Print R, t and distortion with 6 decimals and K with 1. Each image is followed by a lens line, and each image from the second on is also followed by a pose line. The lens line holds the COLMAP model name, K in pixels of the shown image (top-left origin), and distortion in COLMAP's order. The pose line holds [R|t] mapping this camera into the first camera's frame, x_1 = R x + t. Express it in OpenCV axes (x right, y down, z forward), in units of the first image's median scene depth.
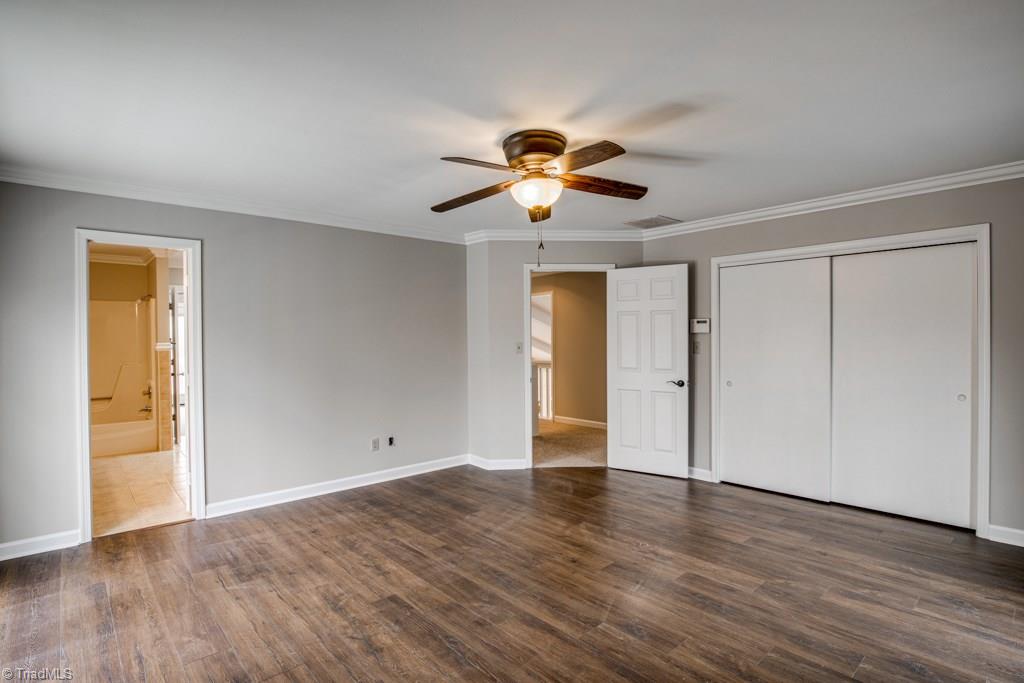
lens RADIAL K [[507.2, 0, 512.5], [0, 507.2, 341.1], [0, 0, 1]] dist [-0.021409, 0.001655]
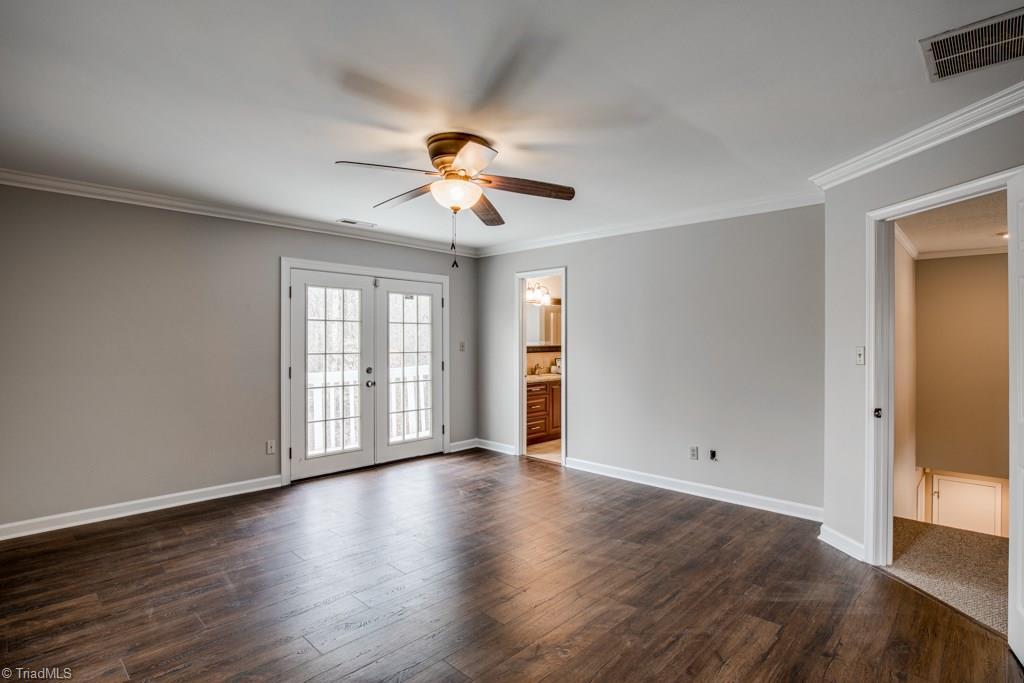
lens RADIAL K [[507.2, 0, 521.7], [0, 507.2, 341.8], [0, 0, 1]] dist [-0.021409, 0.001655]
pose [[0.081950, 0.012593, -0.996557, 0.627120], [-0.007867, 0.999897, 0.011989, -0.006928], [0.996605, 0.006858, 0.082040, 0.614773]]
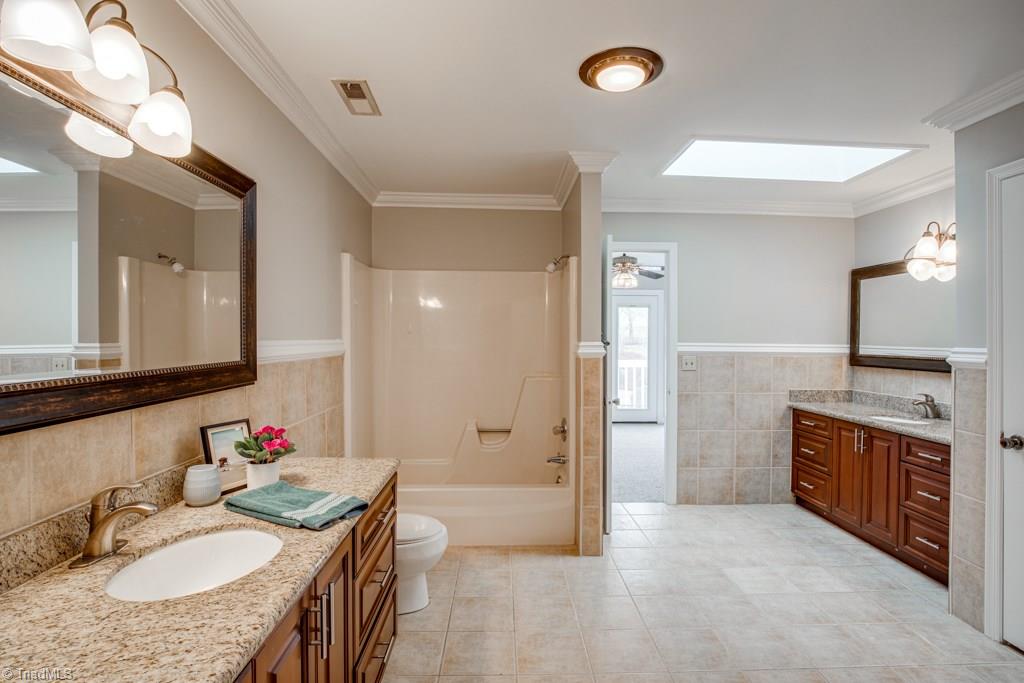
lens RADIAL K [[507.2, 0, 511.5], [0, 507.2, 340.3], [0, 0, 1]] dist [-0.021409, 0.001655]
pose [[0.759949, 0.016196, -0.649781, -0.548661], [-0.015826, 0.999854, 0.006413, -0.000117], [0.649790, 0.005410, 0.760094, 0.725632]]
